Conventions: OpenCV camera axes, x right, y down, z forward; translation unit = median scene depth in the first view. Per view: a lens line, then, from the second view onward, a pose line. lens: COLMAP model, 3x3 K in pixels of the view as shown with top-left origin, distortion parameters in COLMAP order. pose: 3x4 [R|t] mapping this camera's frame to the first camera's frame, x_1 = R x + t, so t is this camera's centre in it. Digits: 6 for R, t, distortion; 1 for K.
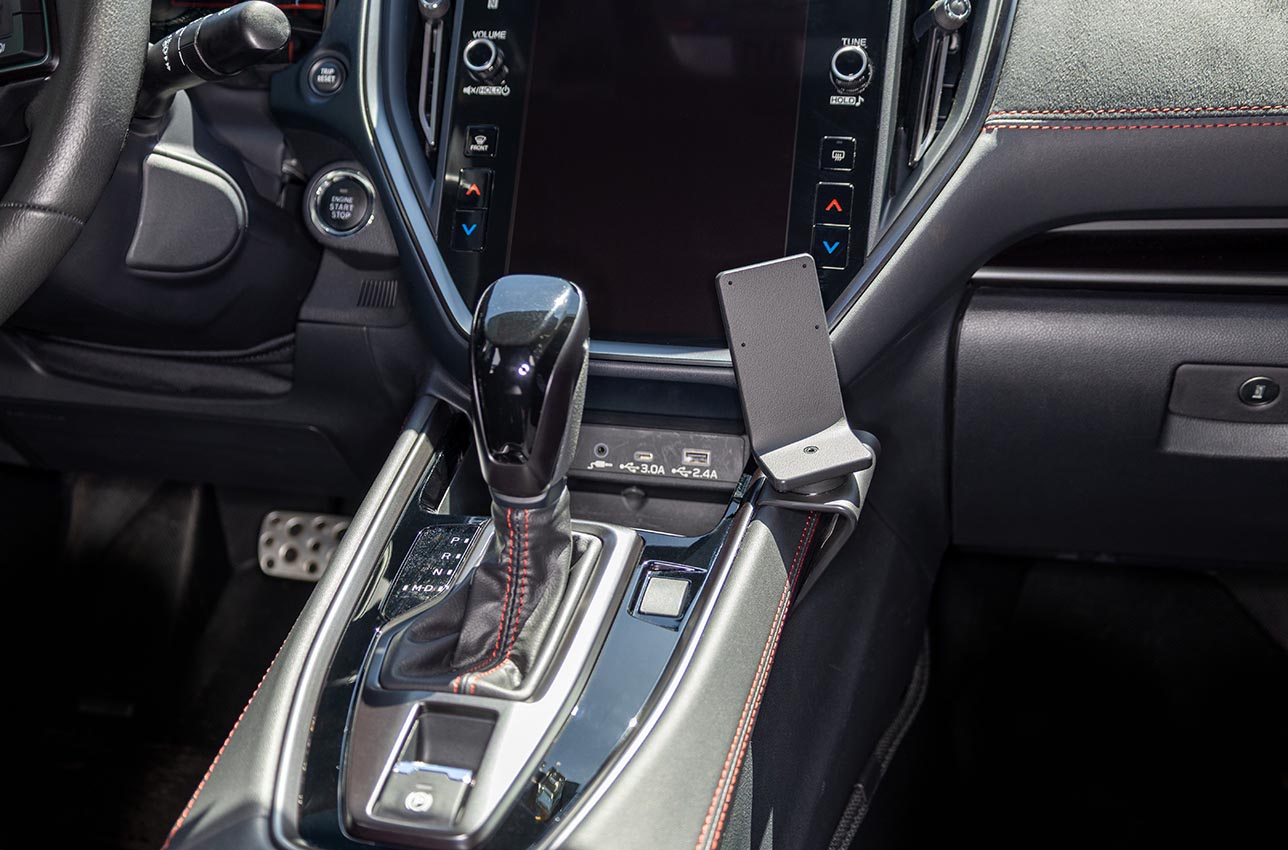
lens RADIAL K [[1369.2, 0, 658.7], [0, 1369.2, 437.6], [0, 0, 1]] dist [0.012905, -0.023067]
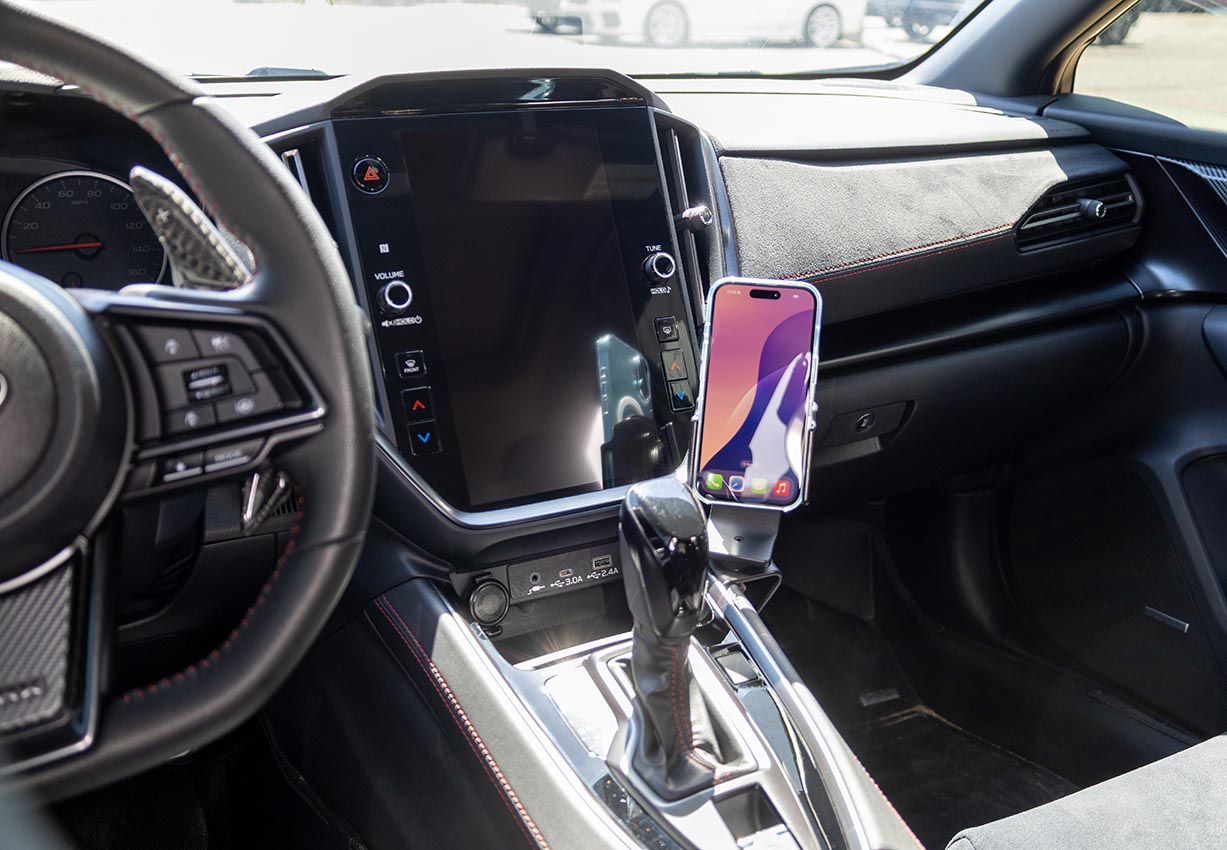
lens RADIAL K [[1229.5, 0, 639.9], [0, 1229.5, 426.3], [0, 0, 1]] dist [0.001181, 0.024218]
pose [[0.758420, -0.226195, 0.611257, -0.679752], [0.206741, 0.972905, 0.103508, -0.242699], [-0.618108, 0.047869, 0.784634, 0.023079]]
